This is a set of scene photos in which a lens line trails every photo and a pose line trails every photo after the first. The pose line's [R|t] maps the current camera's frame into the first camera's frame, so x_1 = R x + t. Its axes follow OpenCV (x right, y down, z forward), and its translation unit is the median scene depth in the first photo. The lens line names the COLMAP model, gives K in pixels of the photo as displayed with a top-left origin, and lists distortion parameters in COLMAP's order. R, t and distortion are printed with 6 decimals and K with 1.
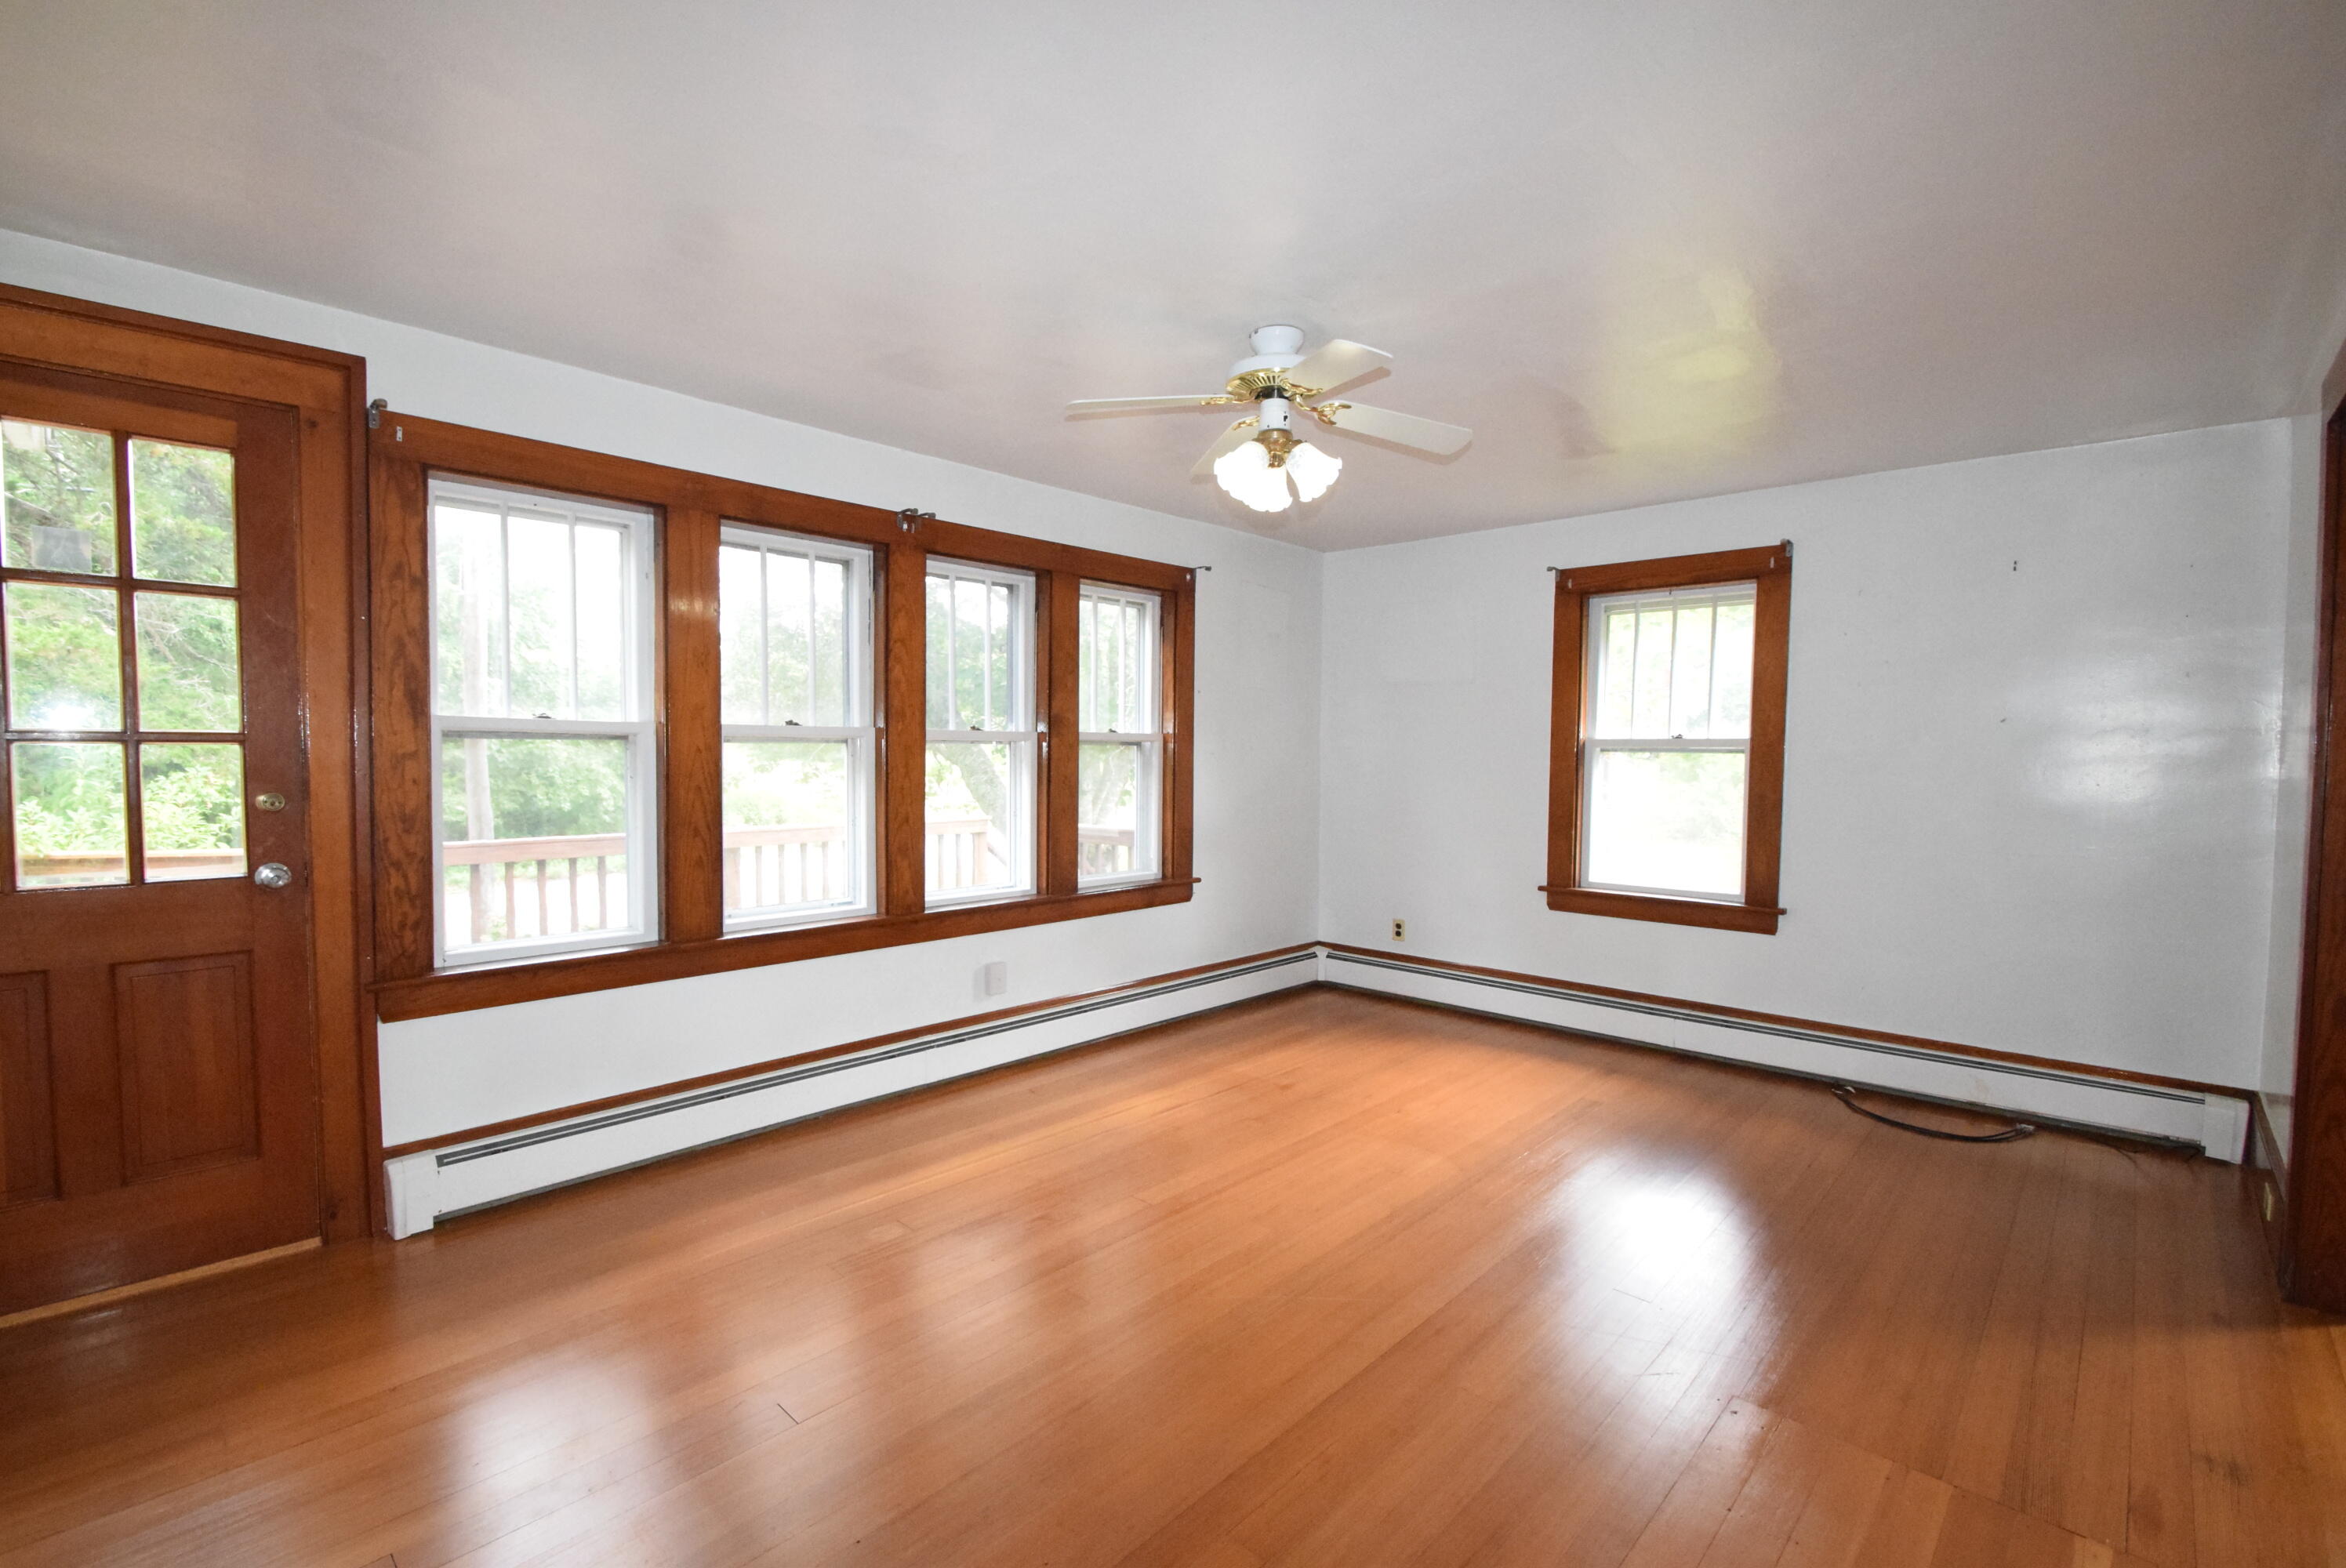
lens RADIAL K [[1046.4, 0, 1173.0], [0, 1046.4, 784.0], [0, 0, 1]] dist [0.000576, 0.000046]
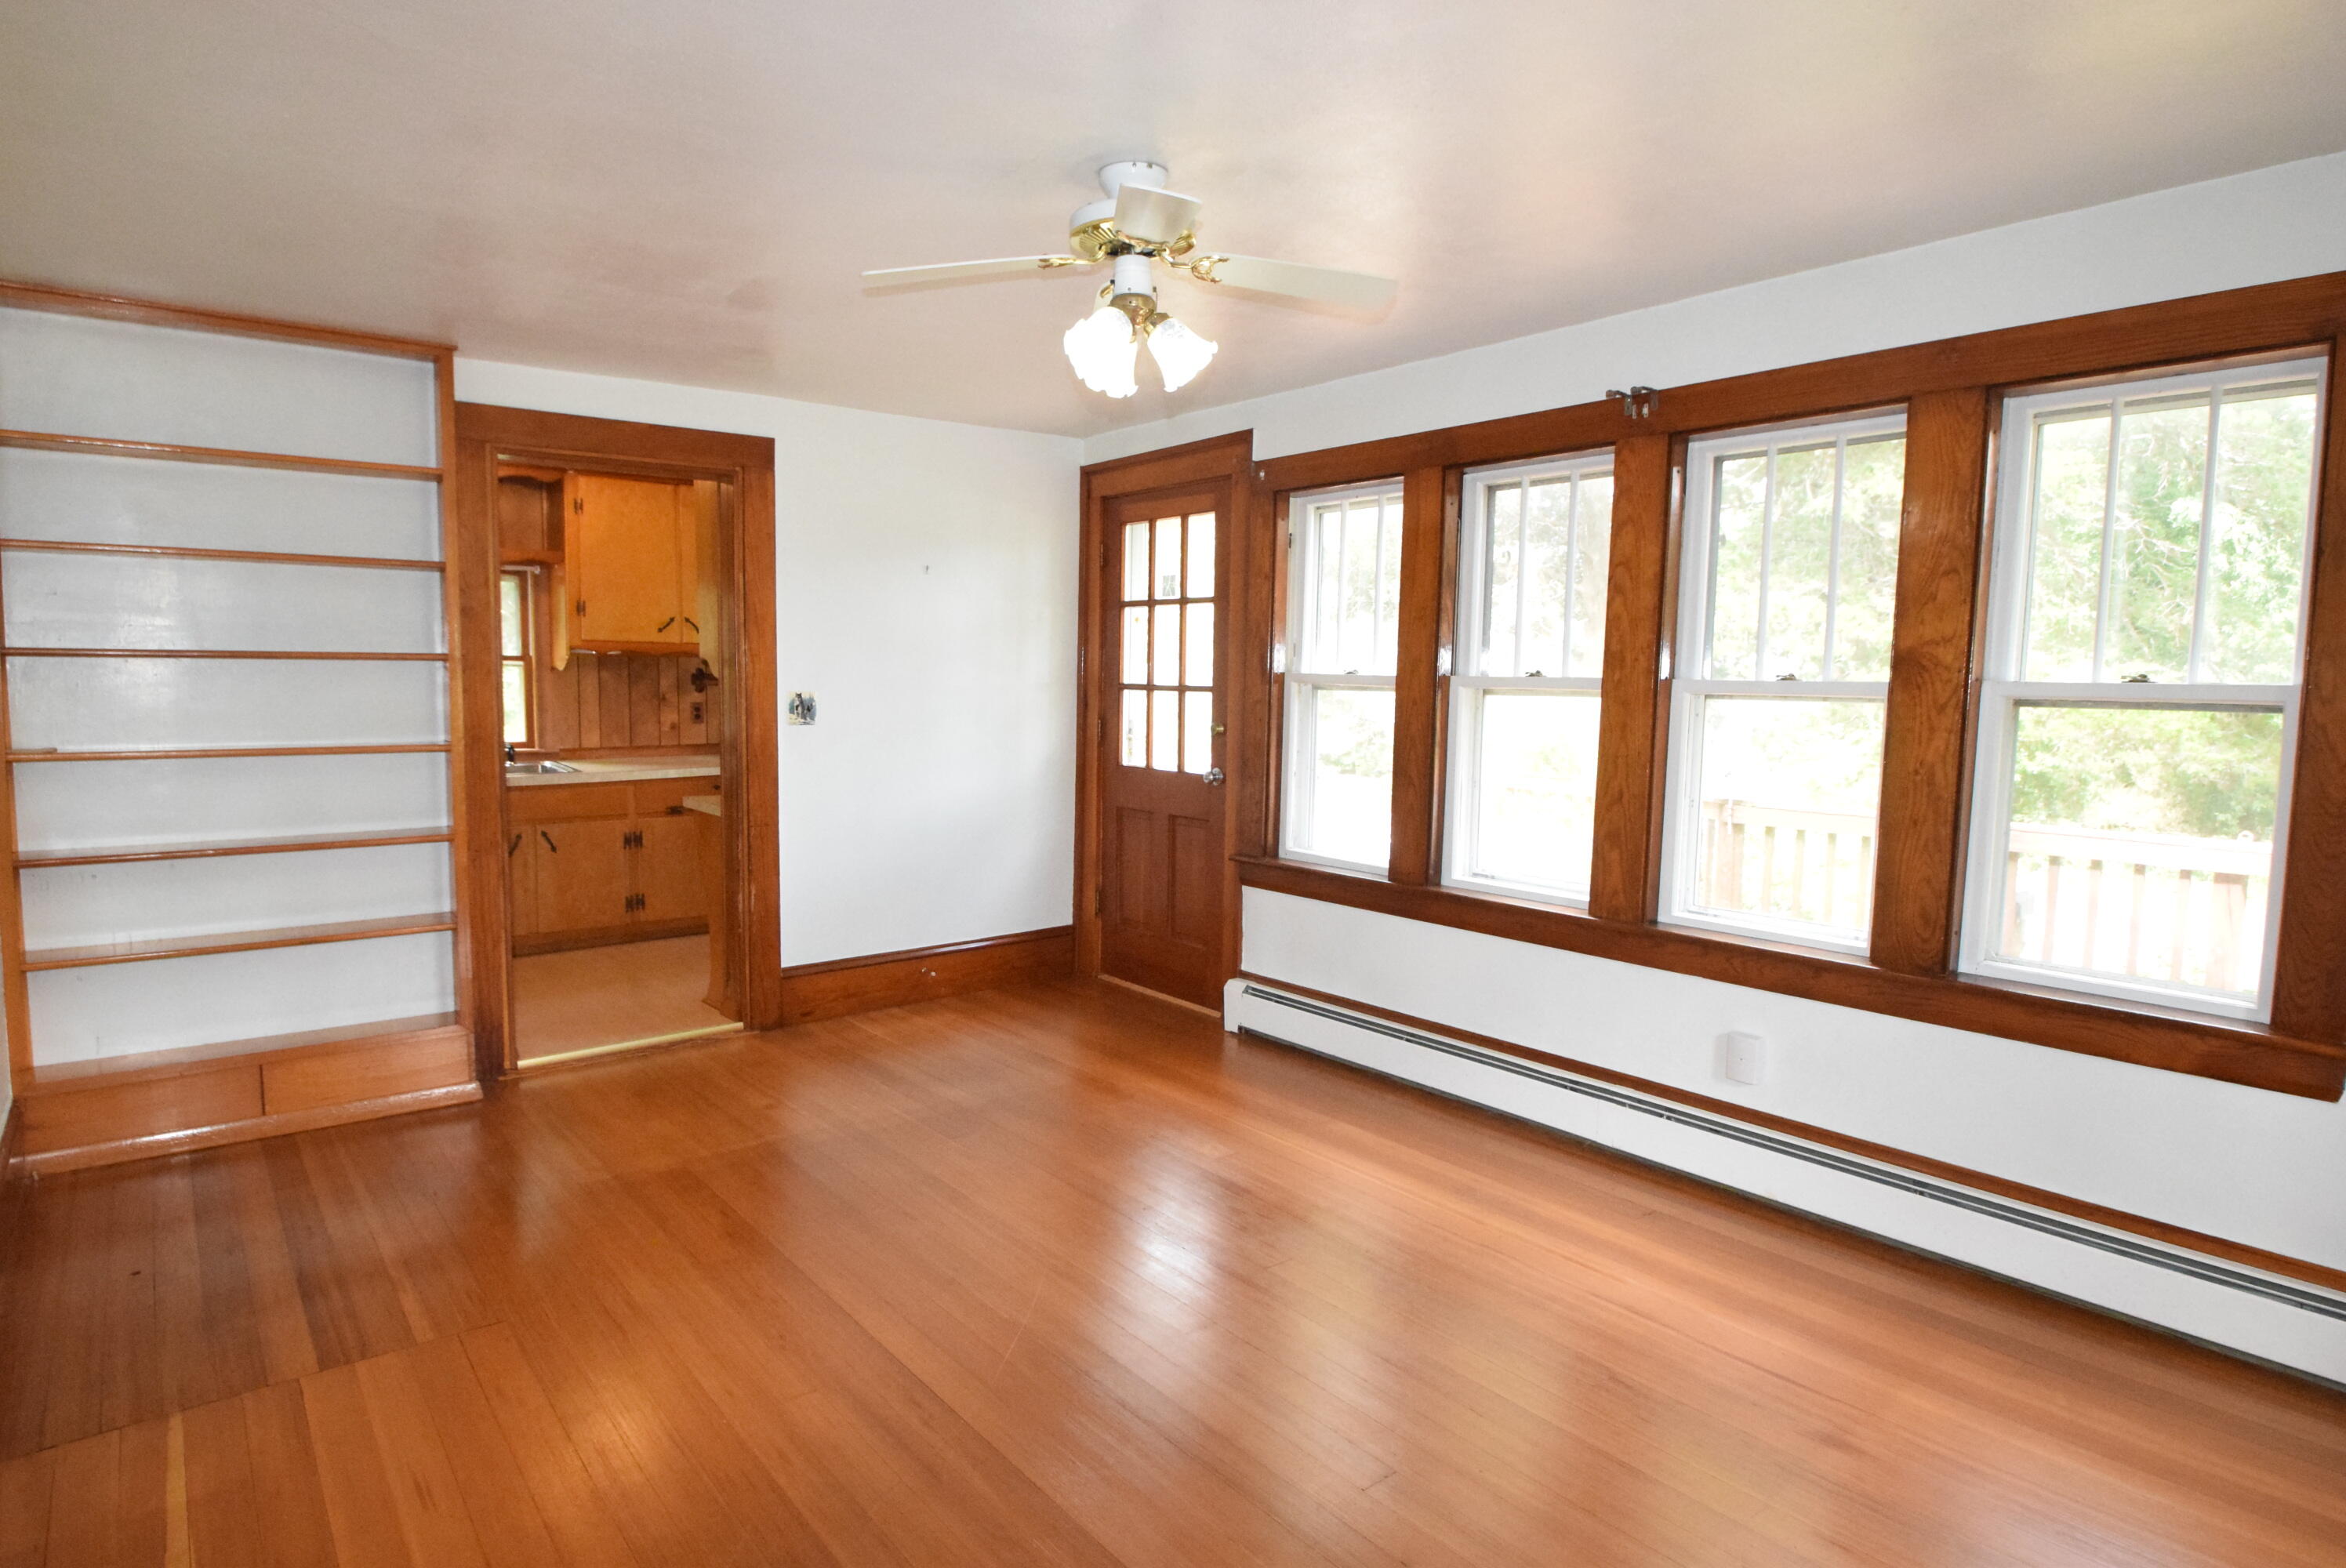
lens RADIAL K [[1287.8, 0, 1173.0], [0, 1287.8, 784.0], [0, 0, 1]] dist [0.002721, 0.000011]
pose [[-0.134644, 0.061254, -0.988999, 0.815901], [-0.063393, 0.995510, 0.070288, -0.023958], [0.988864, 0.072159, -0.130156, 0.900363]]
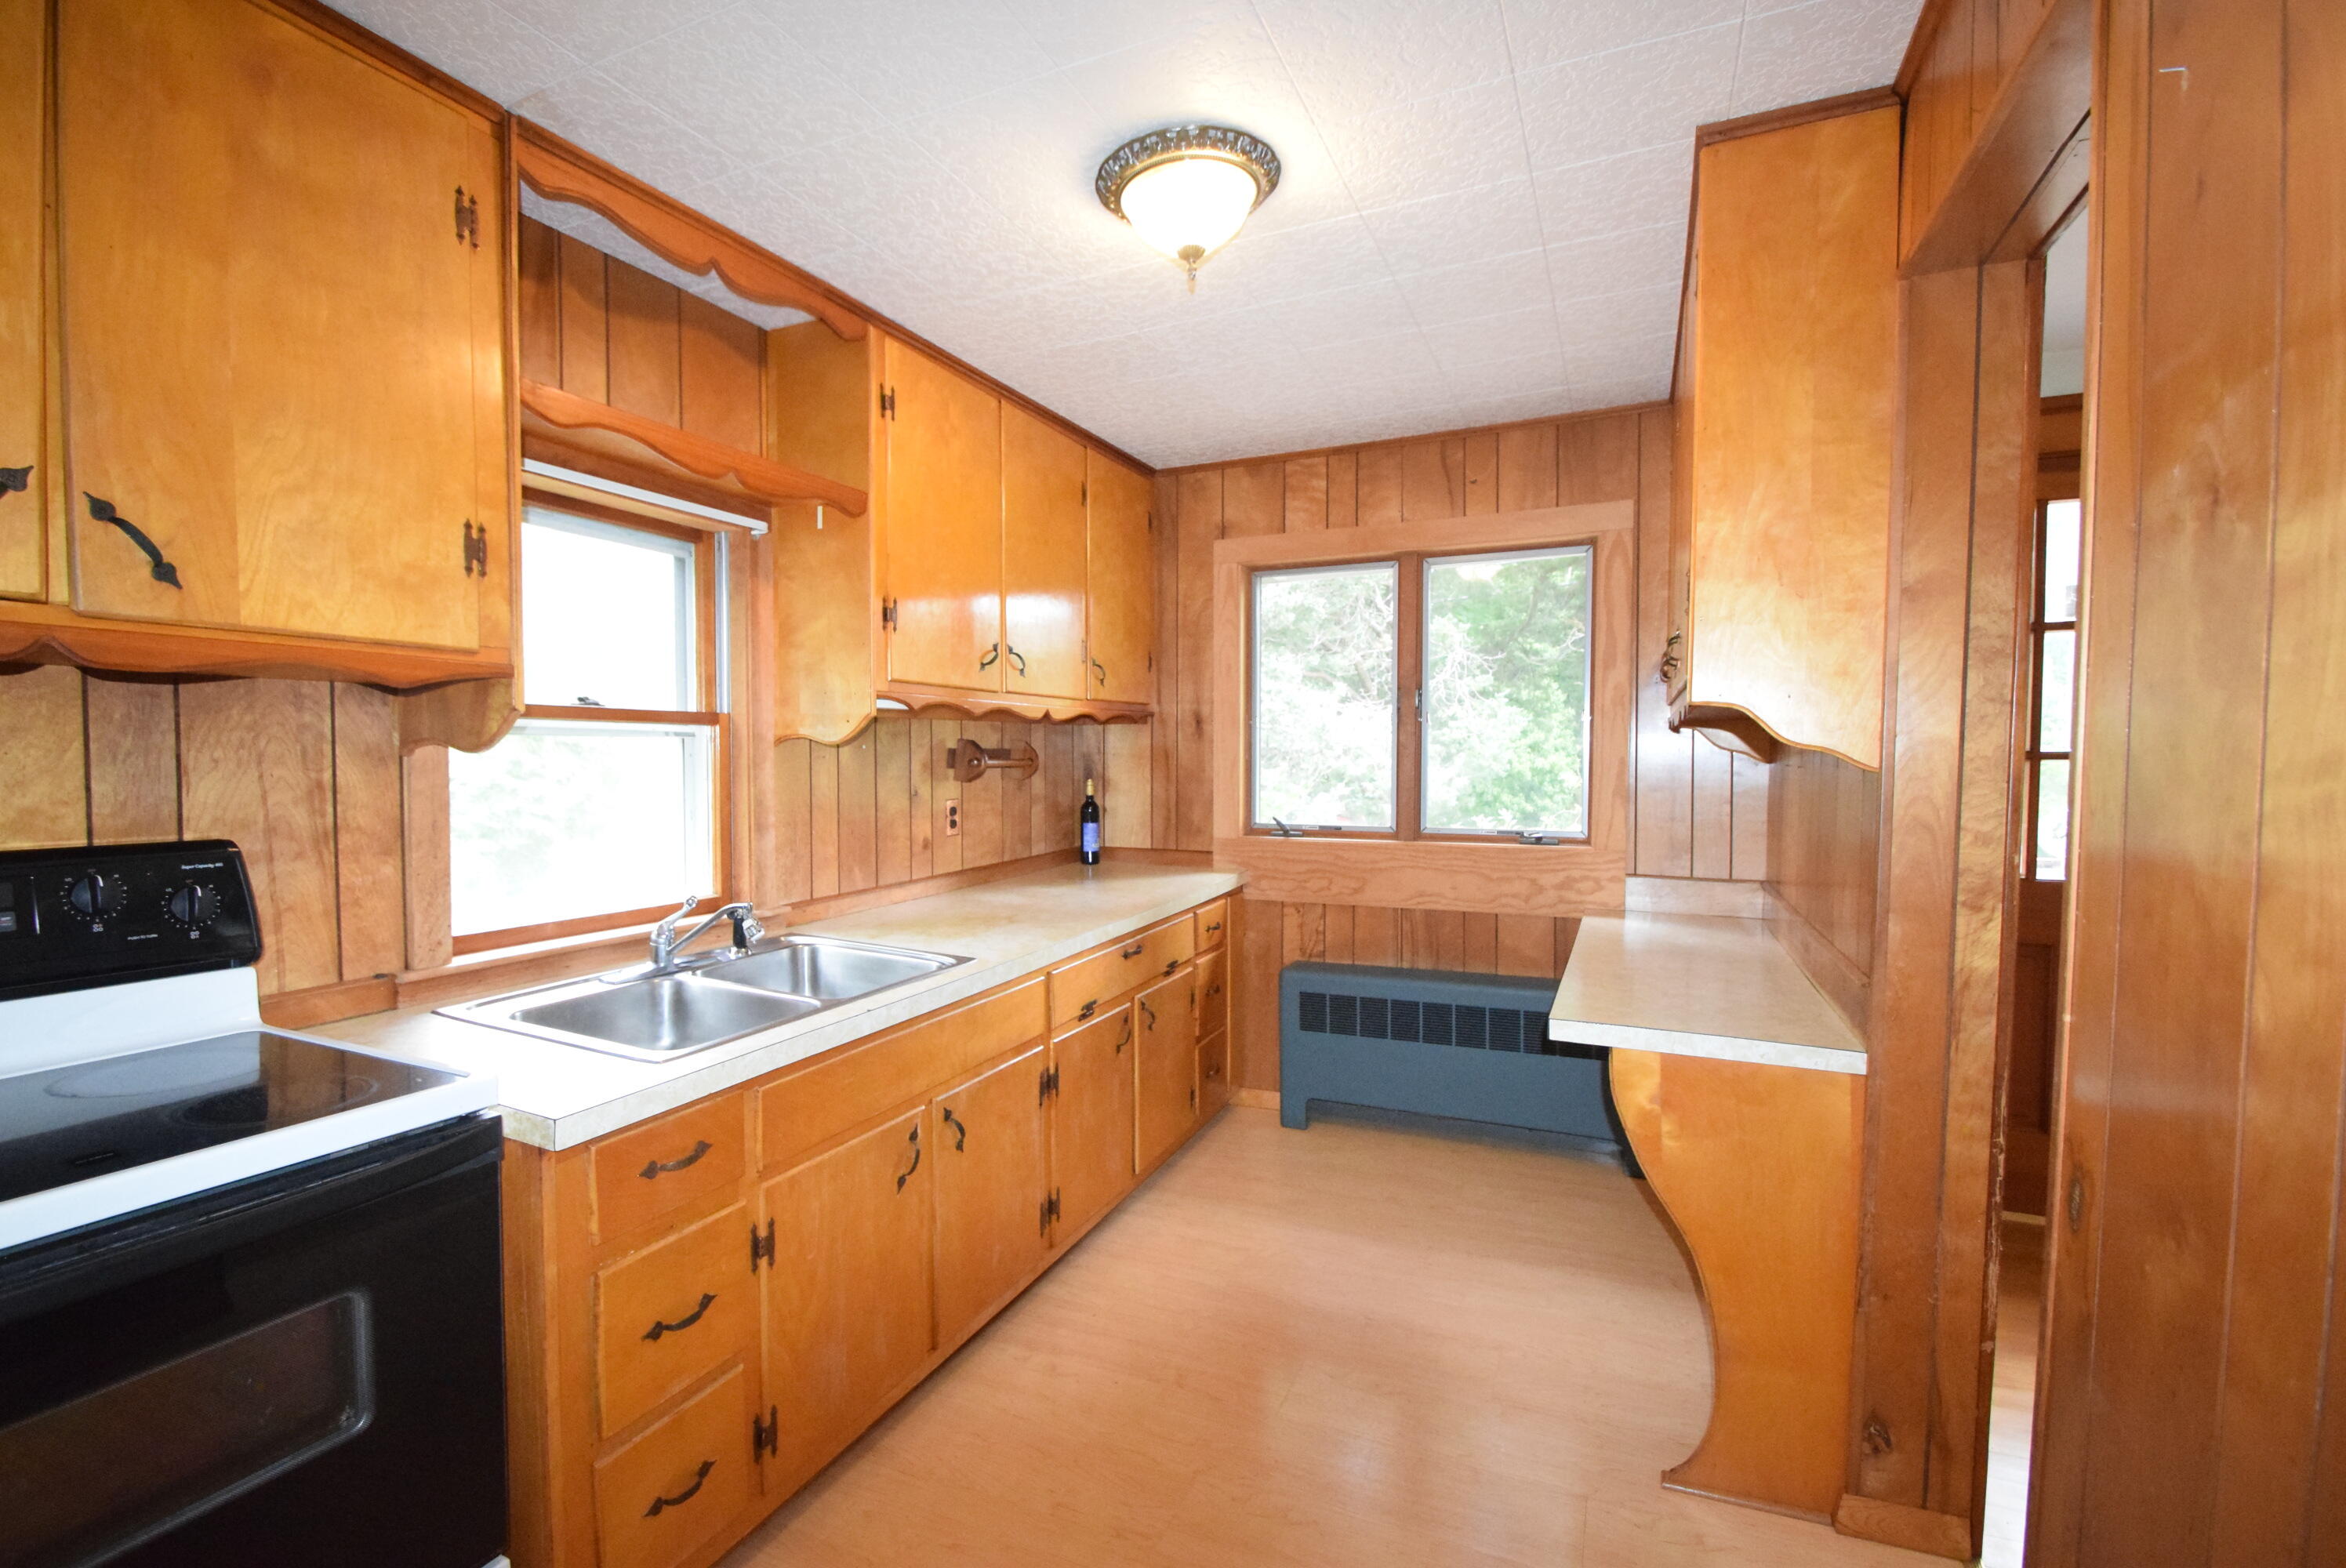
lens RADIAL K [[1046.4, 0, 1173.0], [0, 1046.4, 784.0], [0, 0, 1]] dist [0.000576, 0.000046]
pose [[0.326011, -0.009762, -0.945316, 0.640167], [-0.043521, 0.998732, -0.025323, -0.012400], [0.944364, 0.049397, 0.325172, 0.693961]]
